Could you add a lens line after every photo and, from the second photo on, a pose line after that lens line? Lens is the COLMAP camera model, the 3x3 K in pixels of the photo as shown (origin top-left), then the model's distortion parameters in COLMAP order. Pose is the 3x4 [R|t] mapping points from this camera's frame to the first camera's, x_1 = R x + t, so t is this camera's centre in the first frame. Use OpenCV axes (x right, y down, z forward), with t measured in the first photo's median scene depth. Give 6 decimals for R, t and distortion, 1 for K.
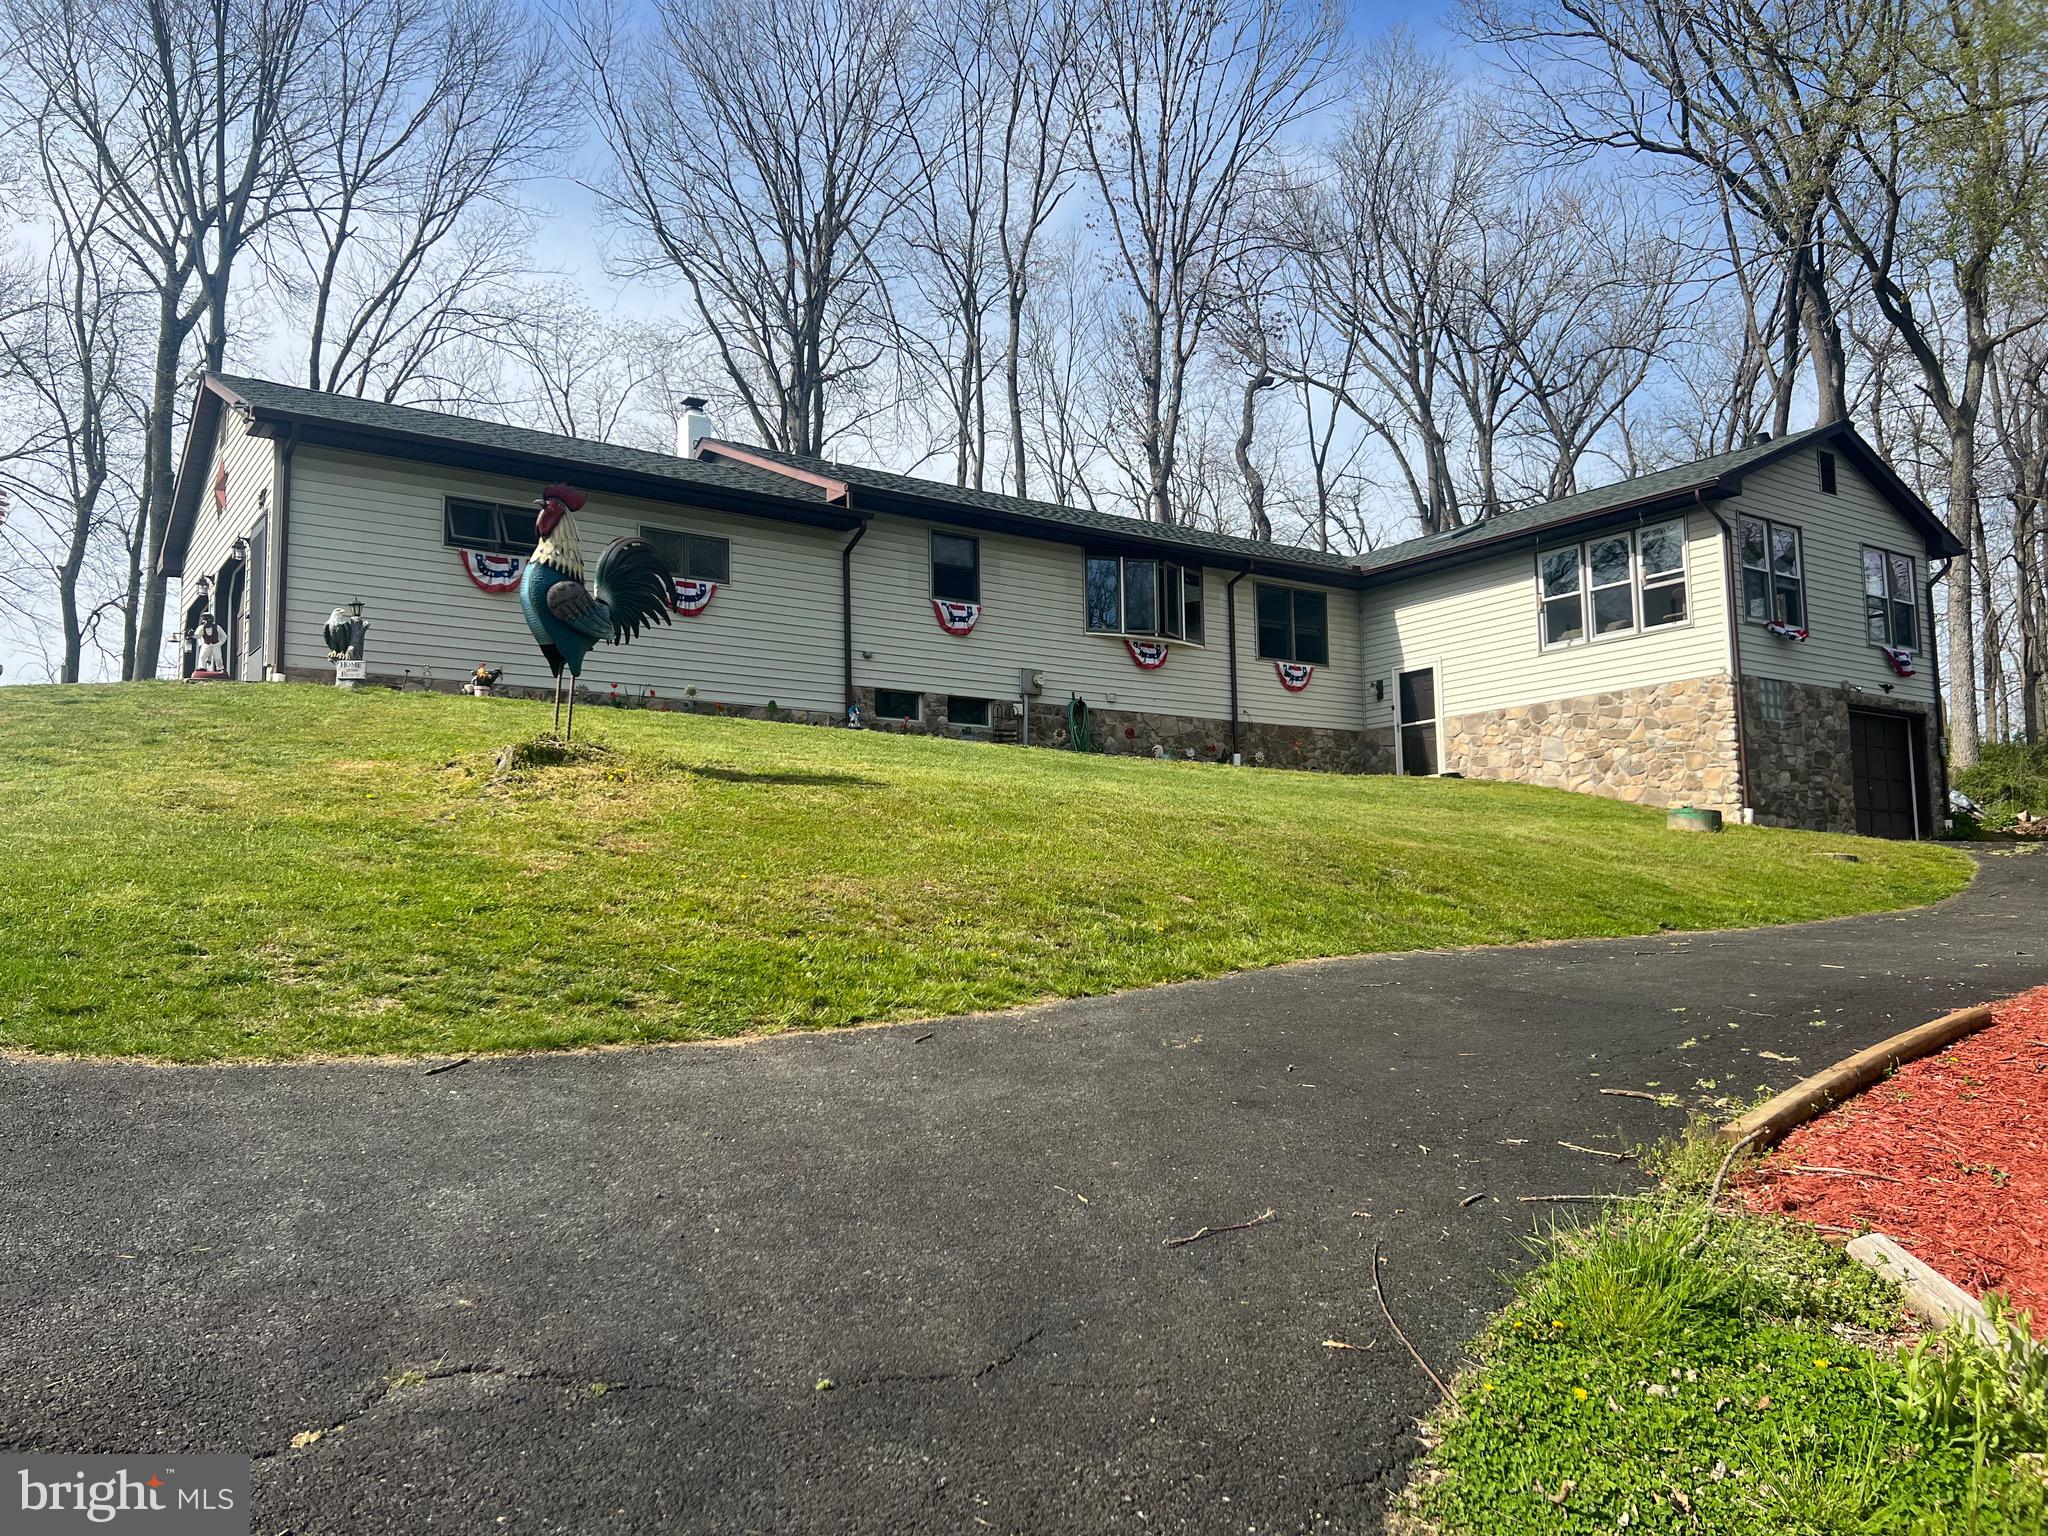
lens RADIAL K [[1536.8, 0, 1024.0], [0, 1536.8, 768.0], [0, 0, 1]] dist [0.077361, -0.096492]
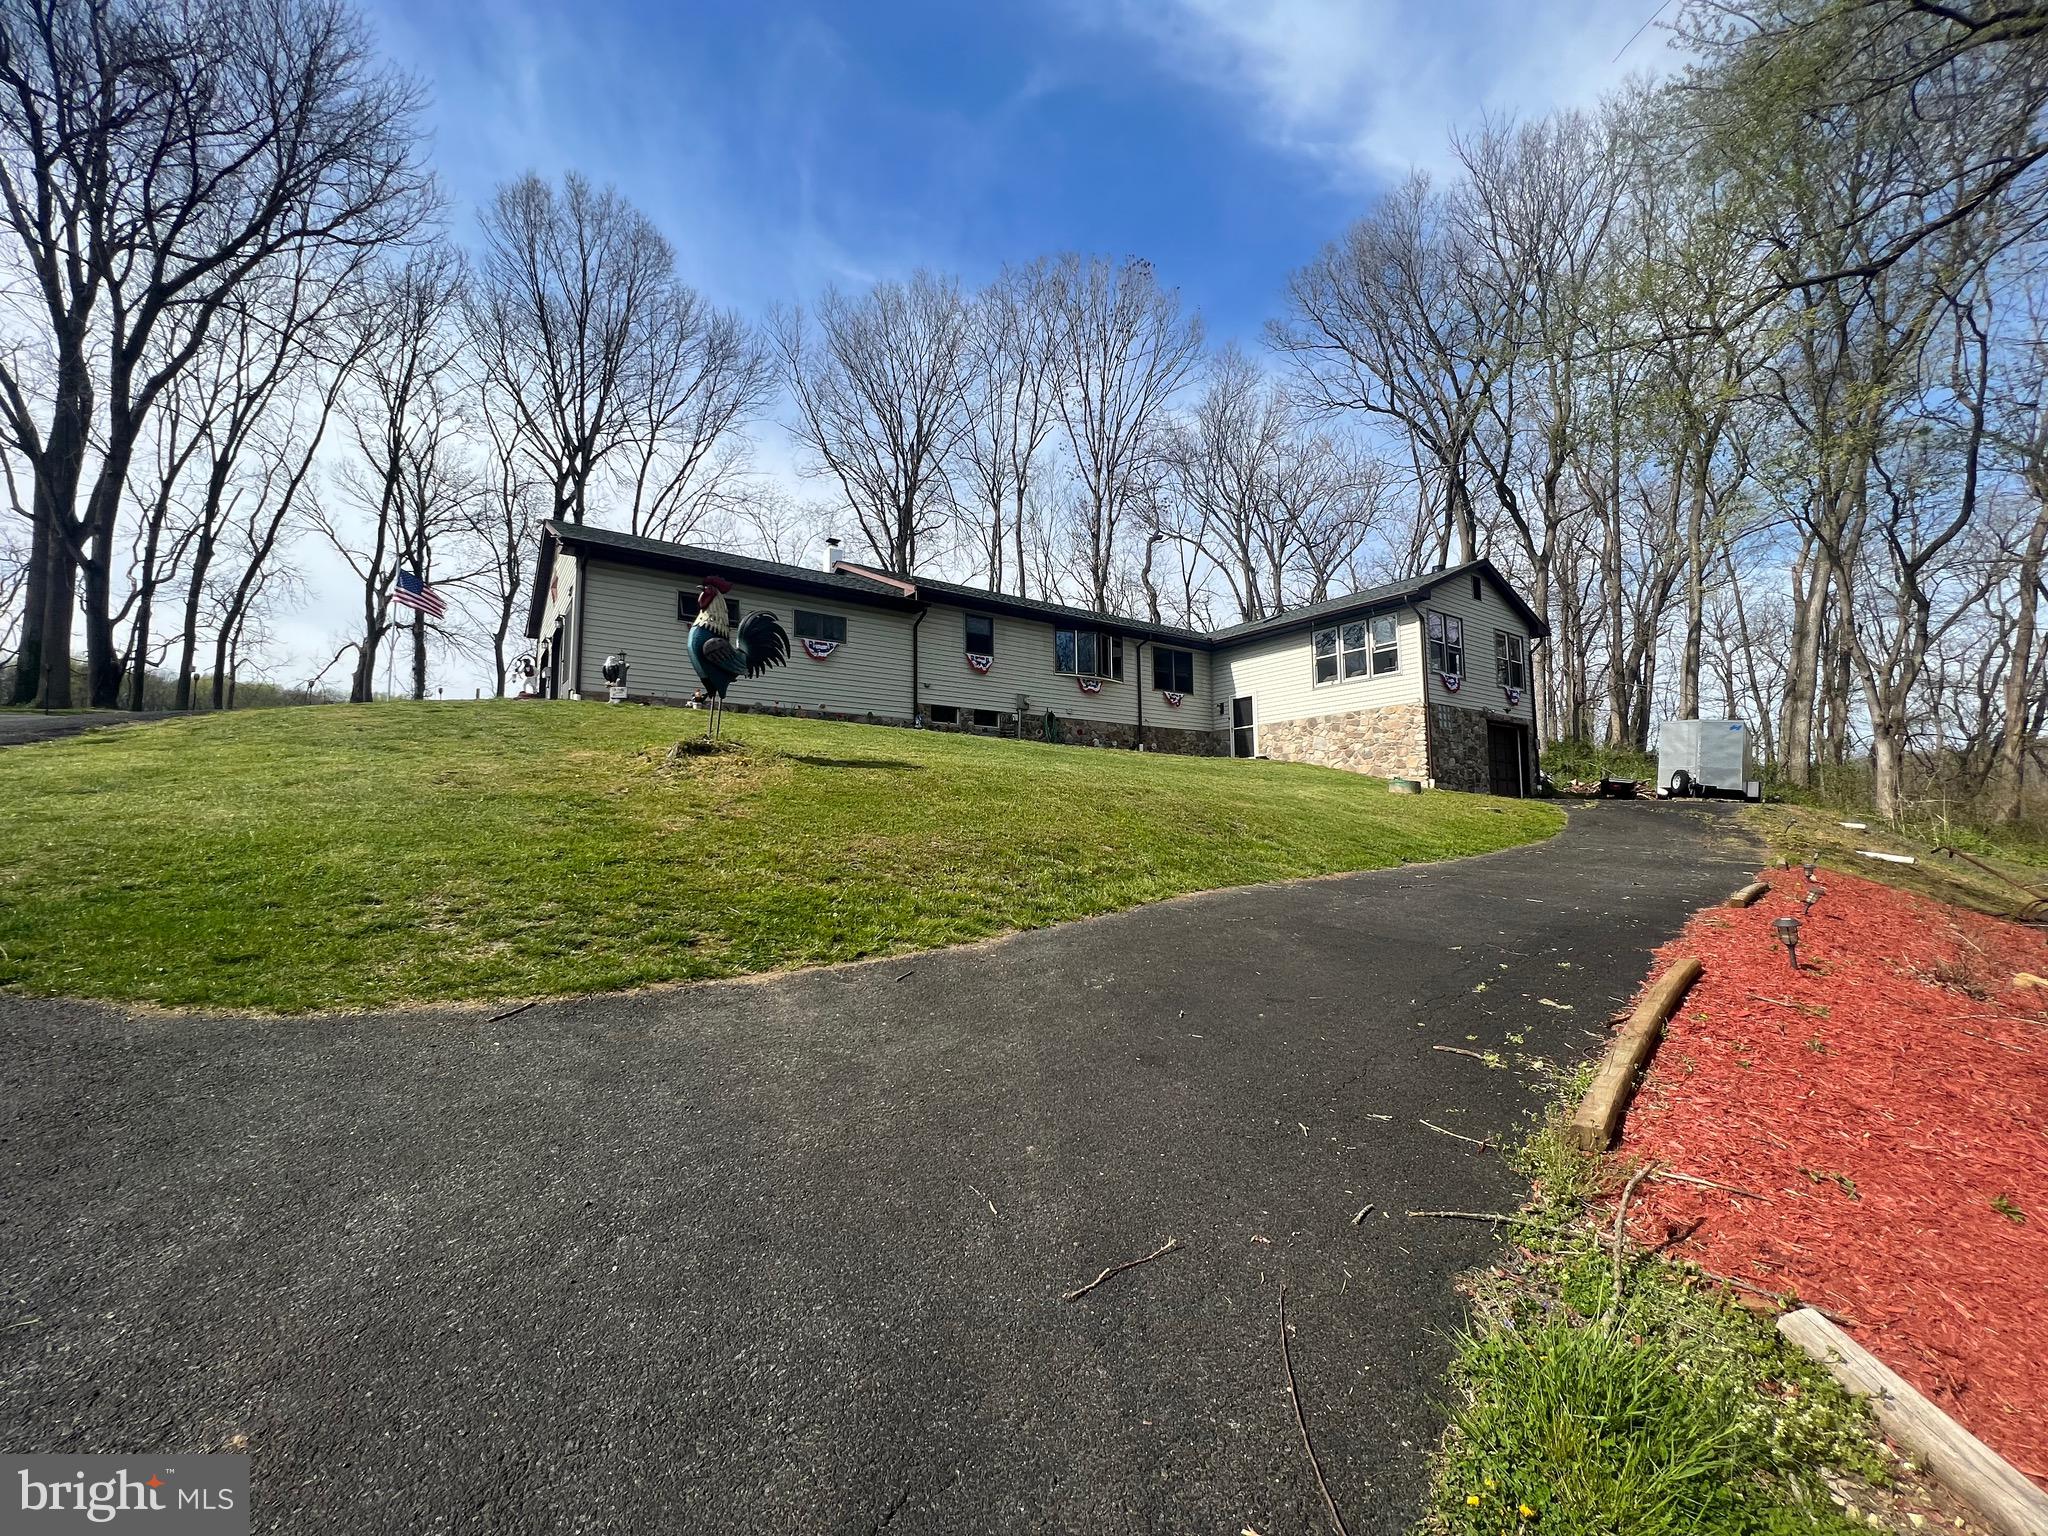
lens RADIAL K [[820.1, 0, 1026.1], [0, 820.1, 764.2], [0, 0, 1]] dist [-0.001863, -0.000203]
pose [[0.999957, 0.009221, -0.000562, 0.008650], [-0.009207, 0.999730, 0.021321, -0.005252], [0.000758, -0.021315, 0.999773, 0.067236]]
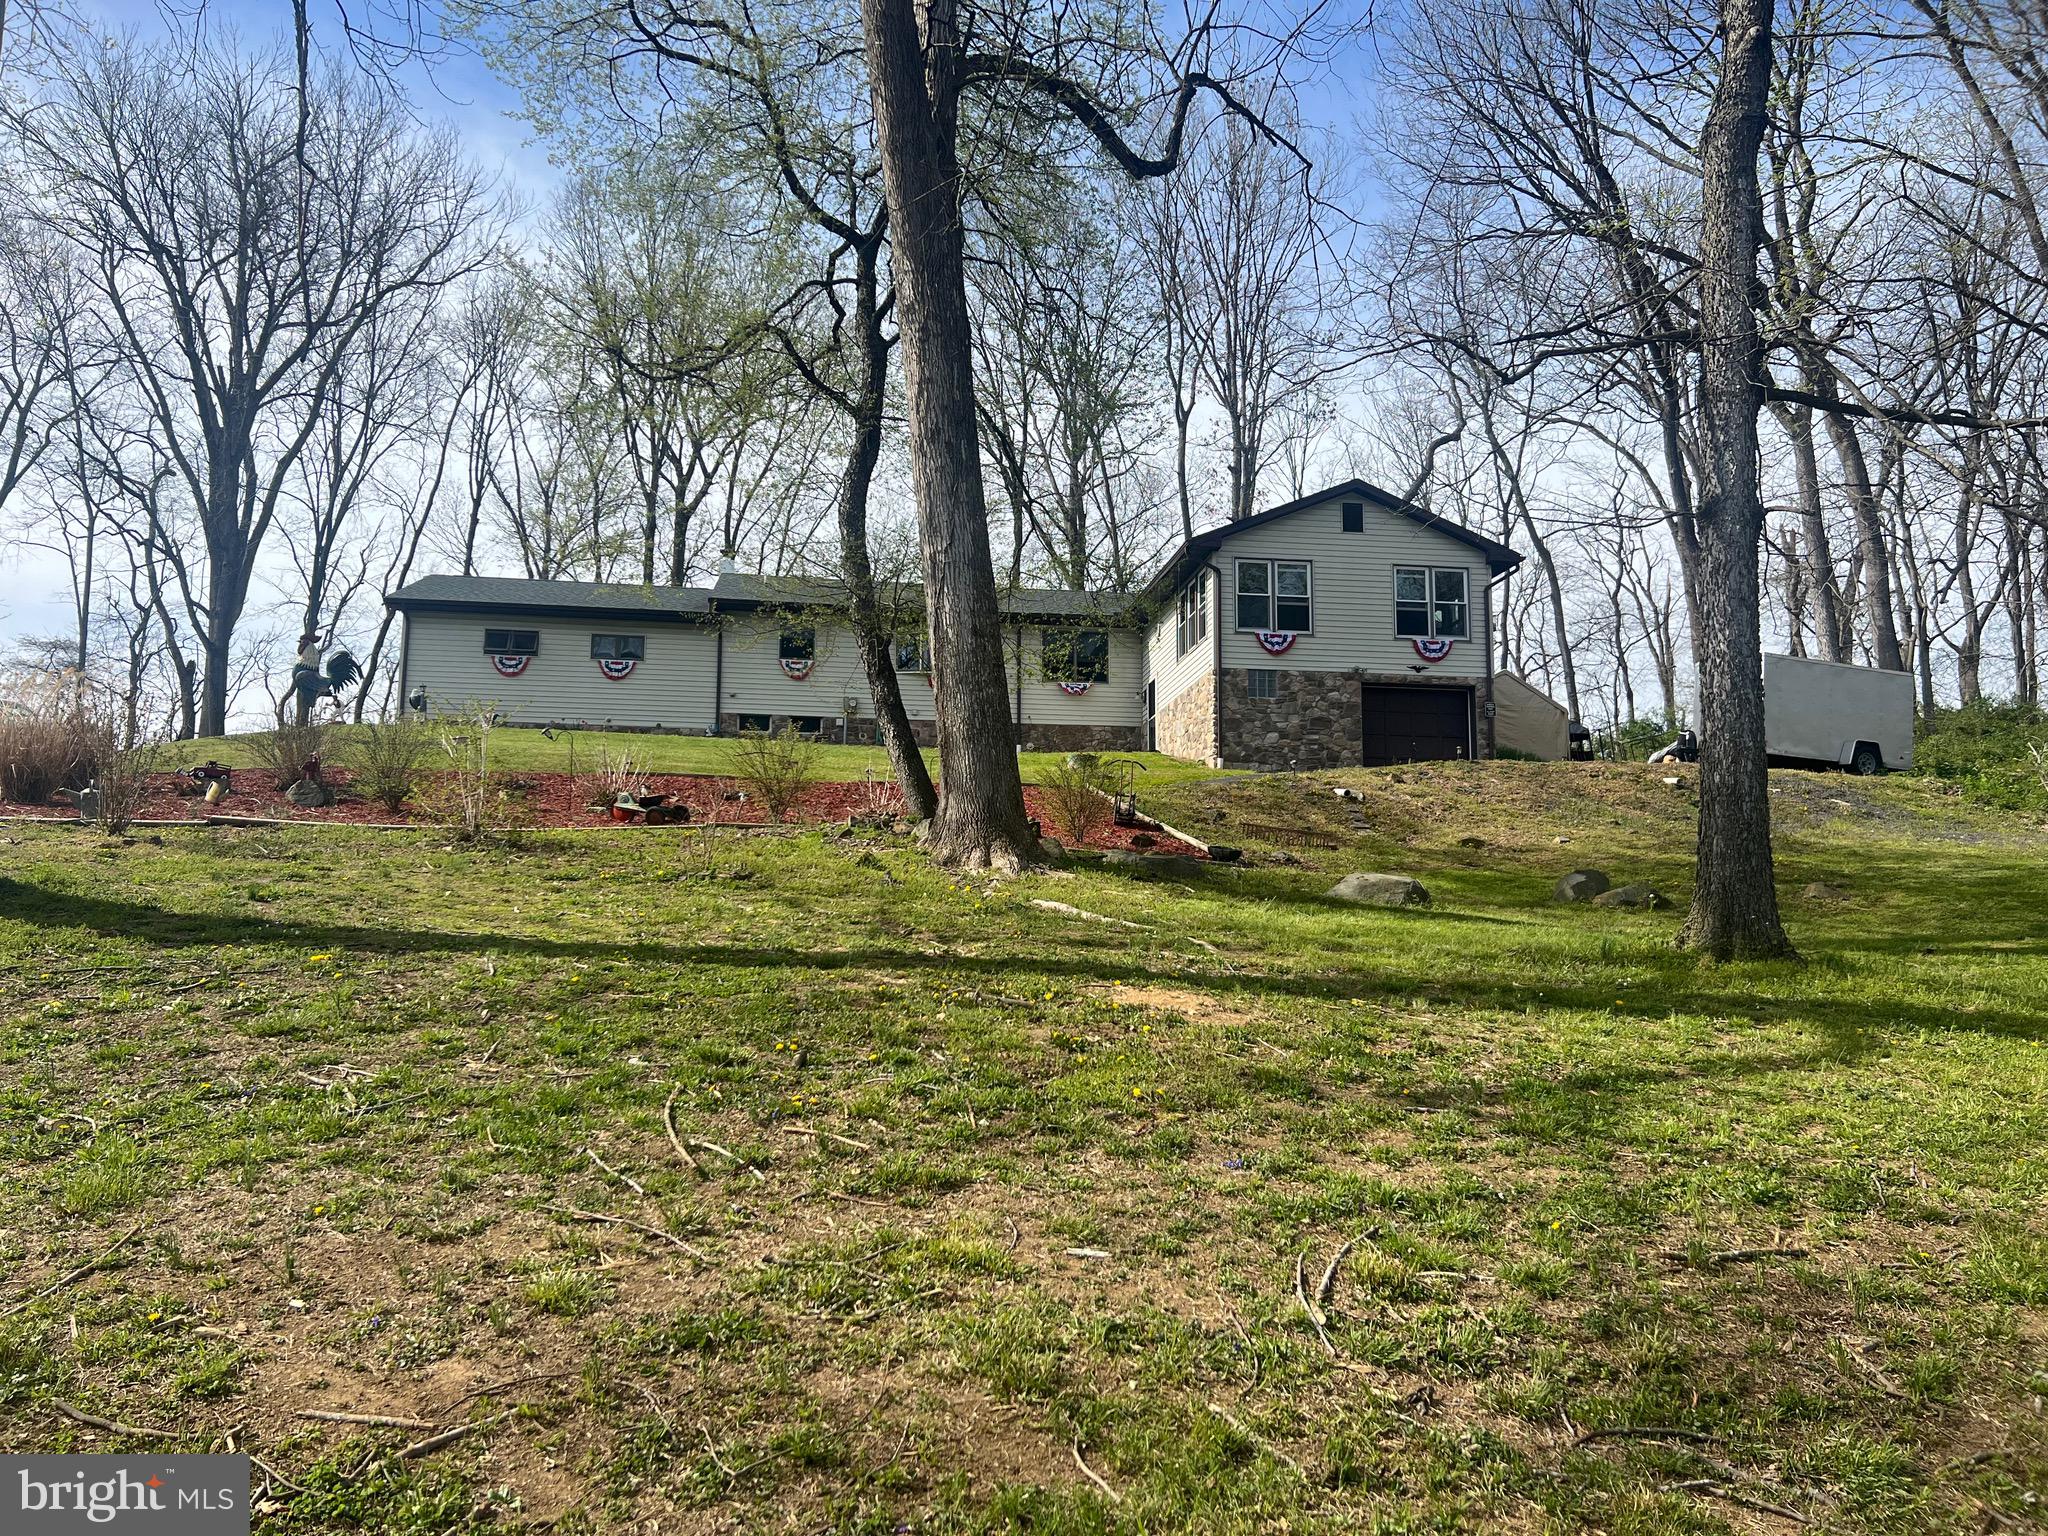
lens RADIAL K [[1541.3, 0, 1025.3], [0, 1541.3, 777.8], [0, 0, 1]] dist [0.063183, -0.069323]
pose [[0.893151, -0.045738, -0.447425, 0.808427], [0.028954, 0.998599, -0.044285, 0.088644], [0.448824, 0.026599, 0.893224, -0.334837]]
